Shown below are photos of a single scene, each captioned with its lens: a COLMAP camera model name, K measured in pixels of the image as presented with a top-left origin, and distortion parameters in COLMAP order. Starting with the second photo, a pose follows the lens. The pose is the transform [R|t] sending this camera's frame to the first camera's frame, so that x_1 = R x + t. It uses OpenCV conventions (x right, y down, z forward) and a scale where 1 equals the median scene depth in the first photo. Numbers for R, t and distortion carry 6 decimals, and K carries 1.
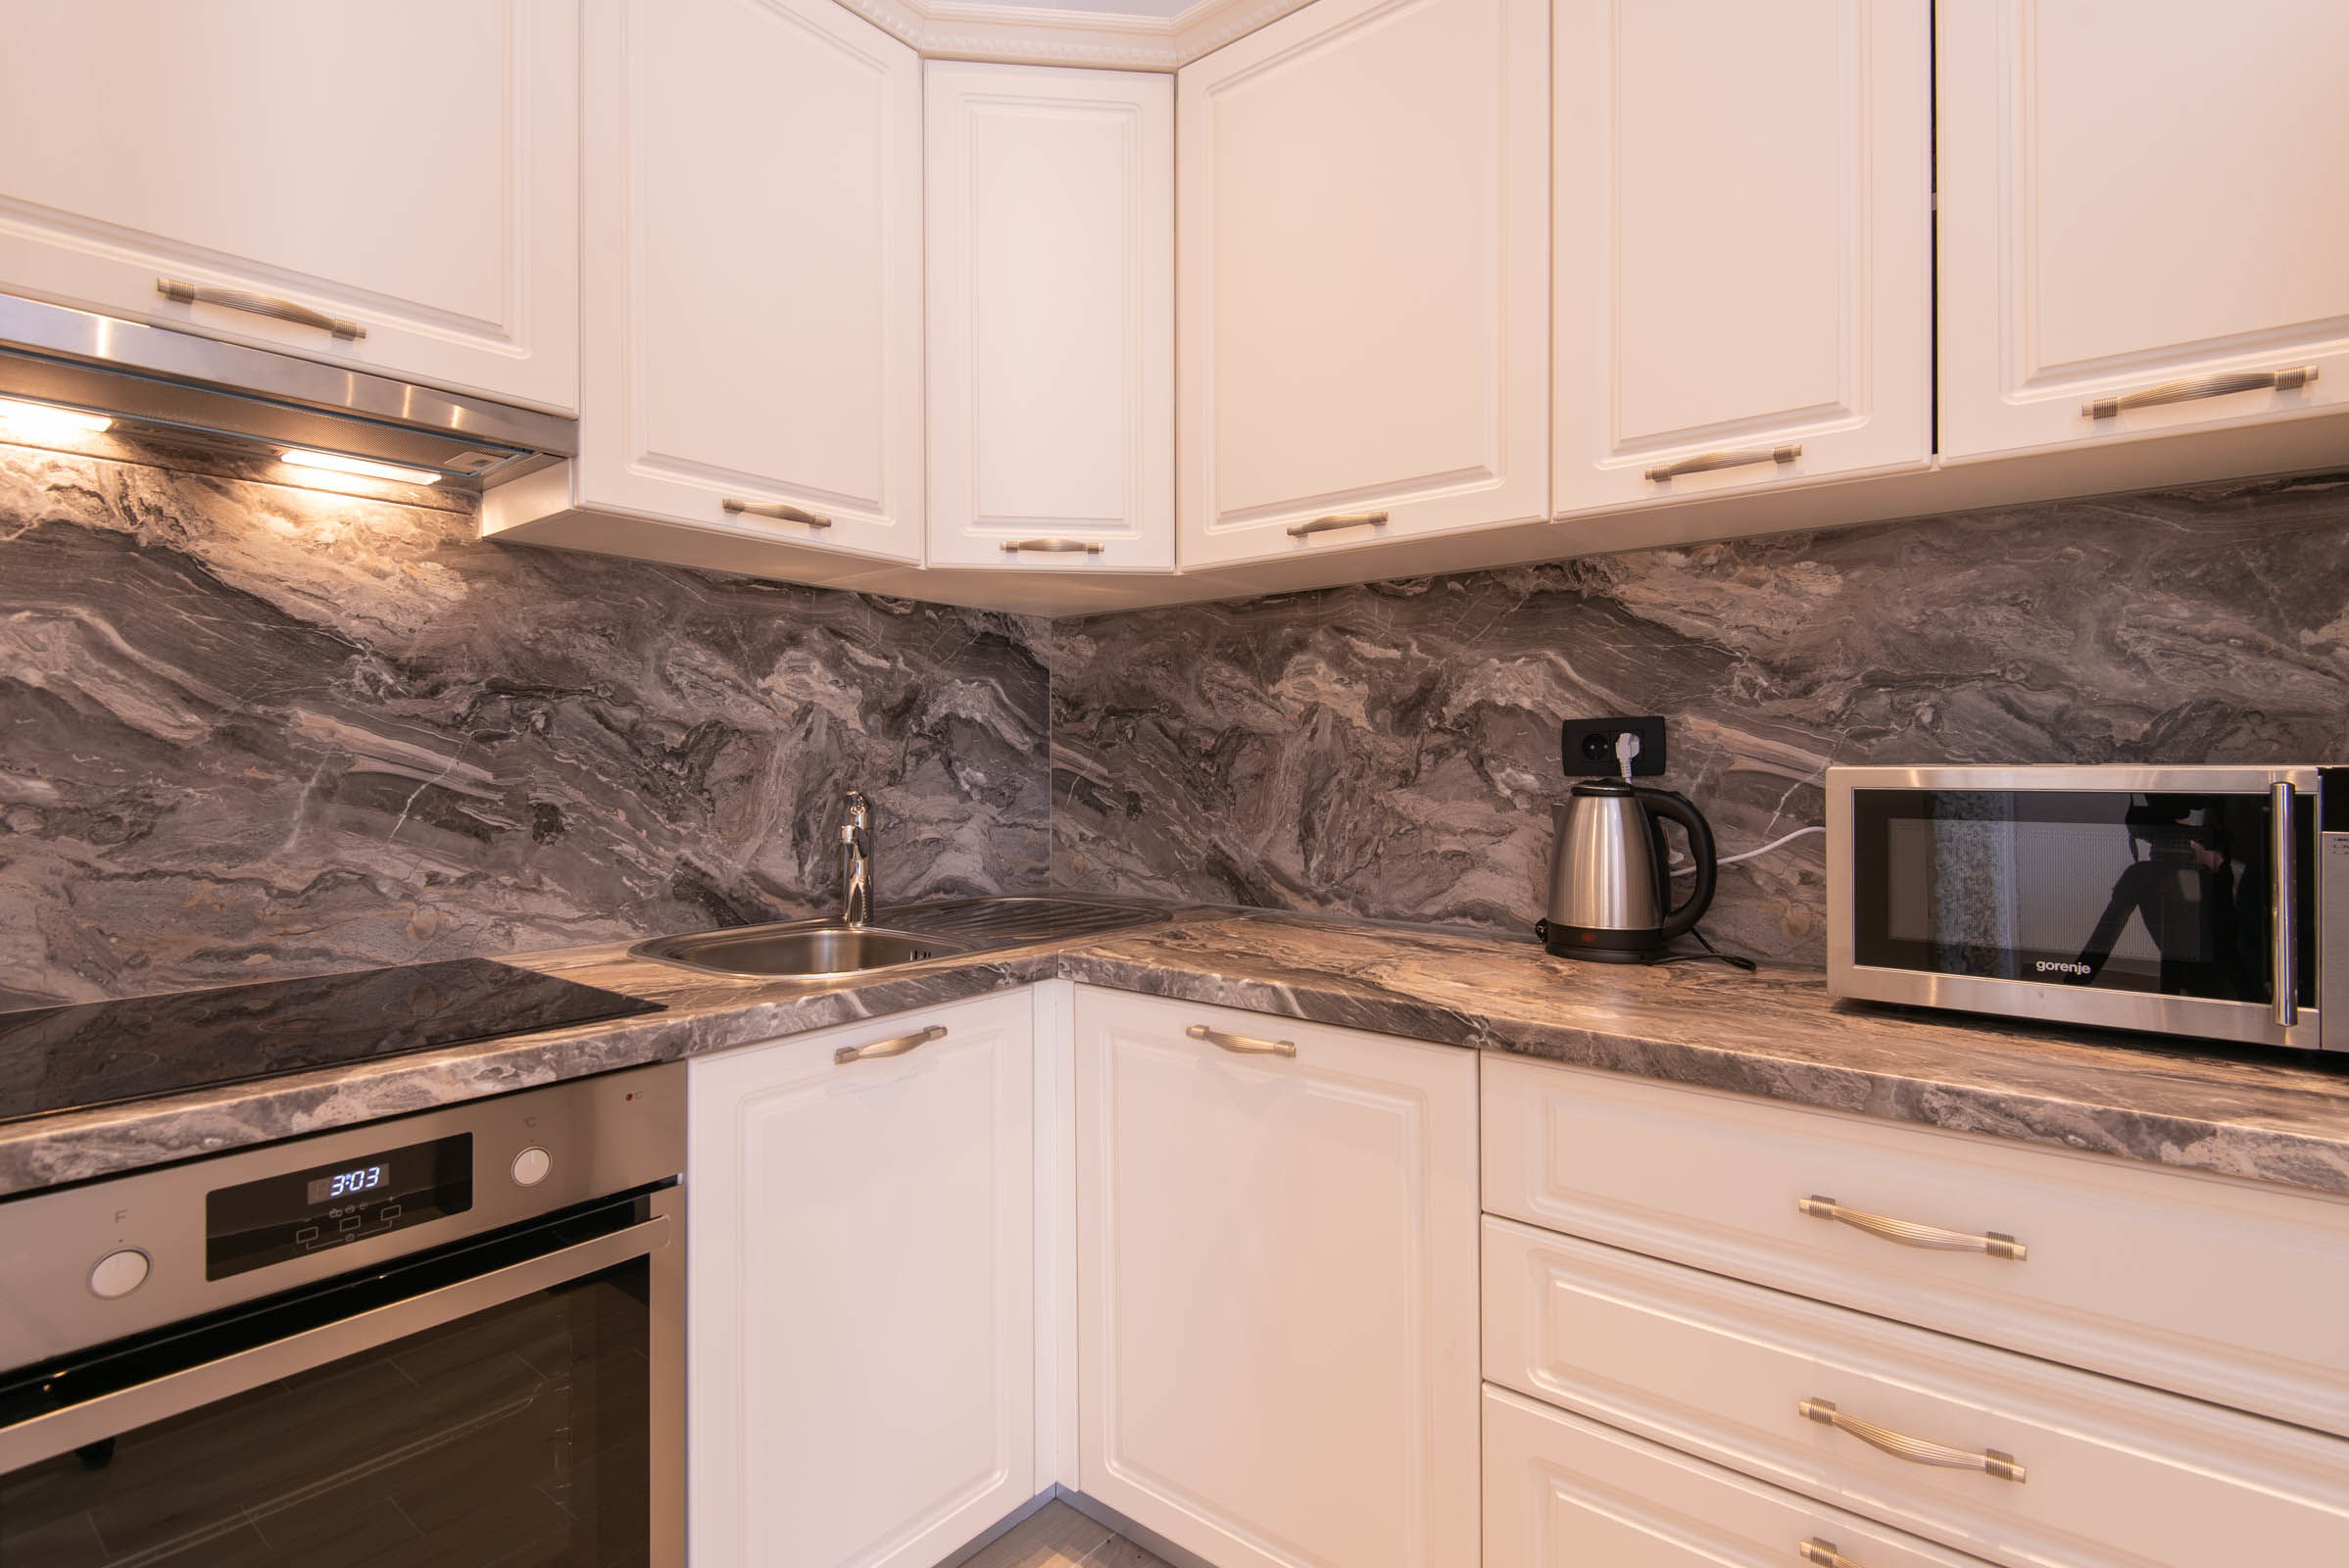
lens RADIAL K [[1145.7, 0, 1171.1], [0, 1145.7, 765.7], [0, 0, 1]] dist [0.013837, -0.006373]
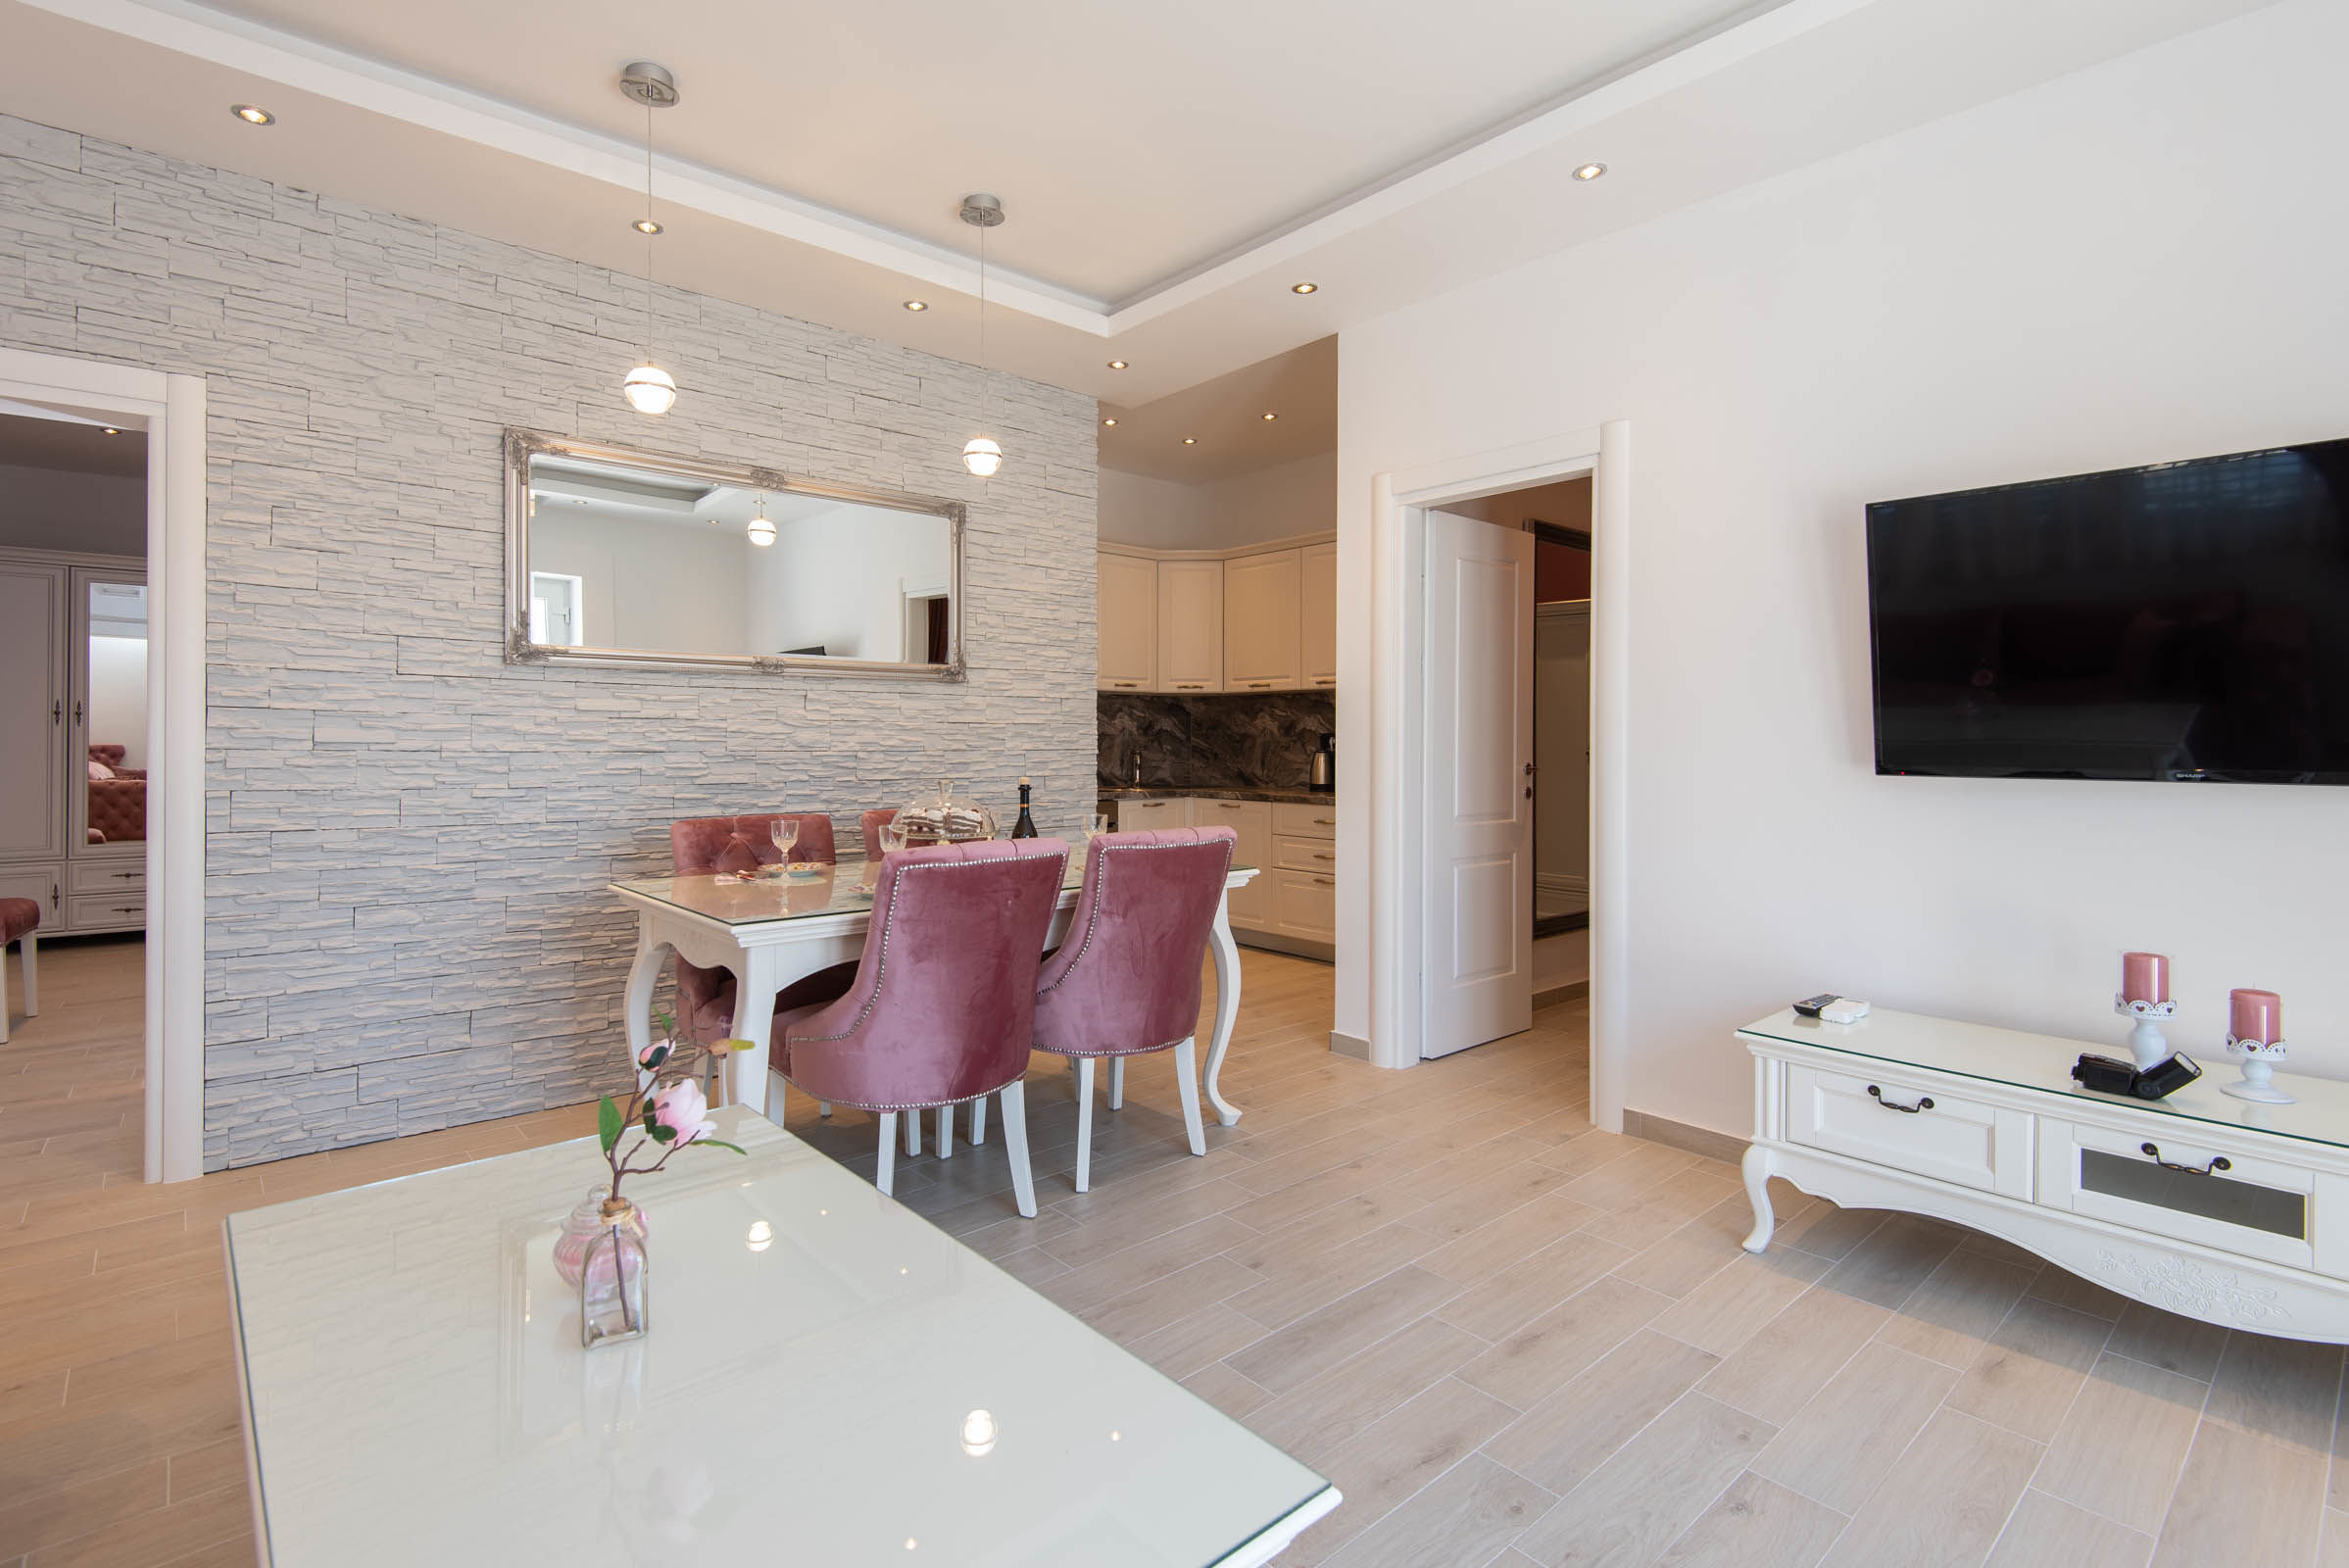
lens RADIAL K [[1097.4, 0, 1135.2], [0, 1097.4, 735.8], [0, 0, 1]] dist [0.021325, -0.000471]
pose [[0.985066, 0.002675, -0.172155, 0.407611], [-0.003473, 0.999985, -0.004332, -0.015239], [0.172140, 0.004865, 0.985060, -3.100513]]
